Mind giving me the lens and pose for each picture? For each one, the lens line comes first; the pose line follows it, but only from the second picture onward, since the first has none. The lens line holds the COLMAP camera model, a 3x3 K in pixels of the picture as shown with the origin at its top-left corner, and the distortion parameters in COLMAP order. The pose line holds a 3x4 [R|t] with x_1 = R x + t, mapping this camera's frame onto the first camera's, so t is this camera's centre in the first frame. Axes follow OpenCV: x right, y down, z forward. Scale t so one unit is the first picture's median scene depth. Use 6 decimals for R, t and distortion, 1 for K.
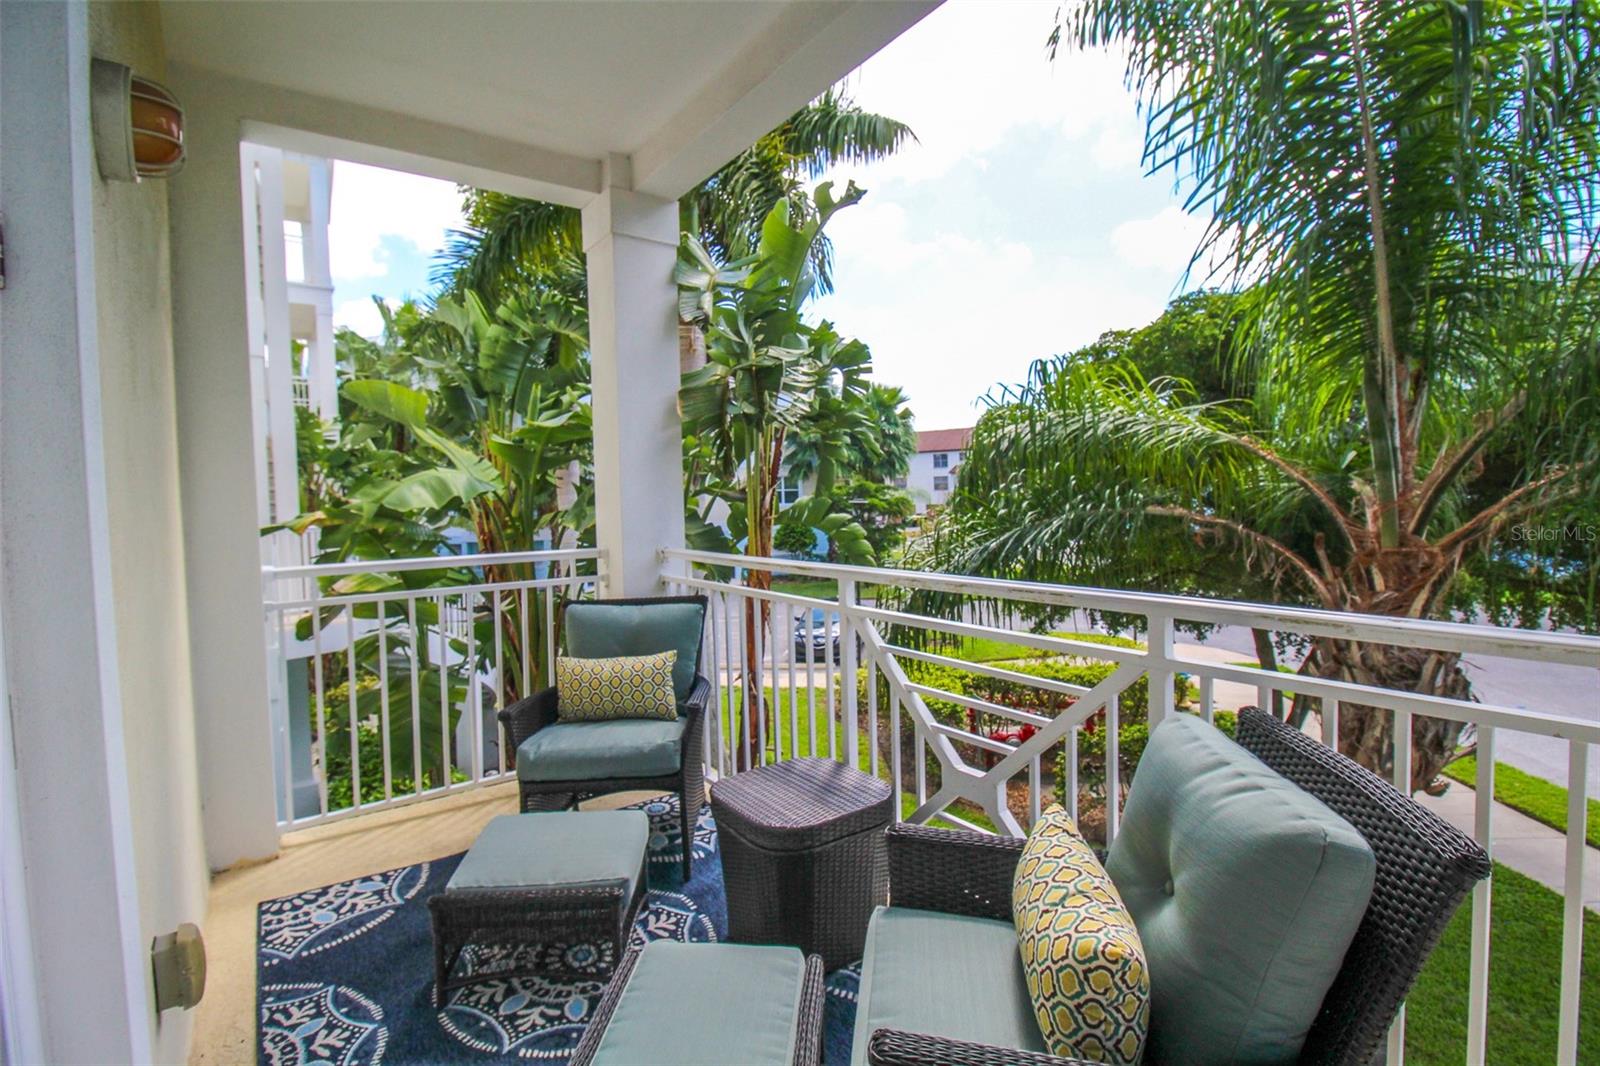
lens RADIAL K [[750.6, 0, 800.0], [0, 750.6, 533.0], [0, 0, 1]] dist [-0.019108, -0.000654]
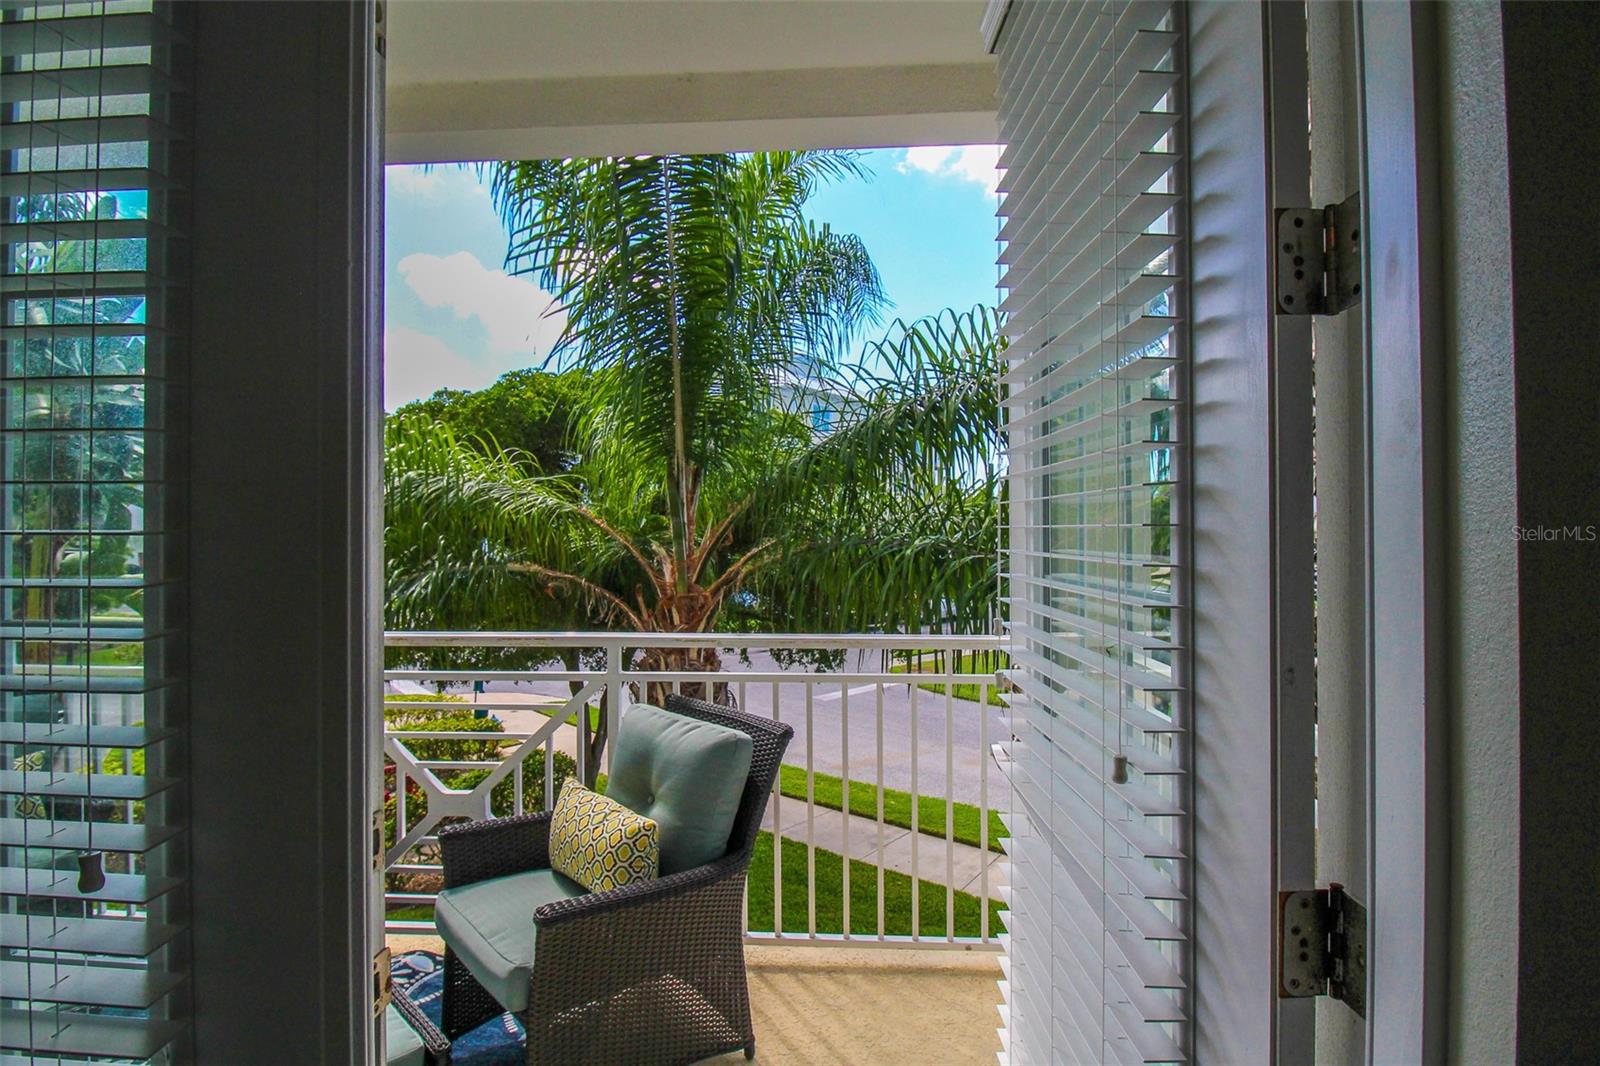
lens RADIAL K [[750.6, 0, 800.0], [0, 750.6, 533.0], [0, 0, 1]] dist [-0.019108, -0.000654]
pose [[0.649886, 0.026486, 0.759570, -0.140270], [0.025597, 0.998063, -0.056703, -0.008237], [-0.759600, 0.056293, 0.647949, -0.097461]]
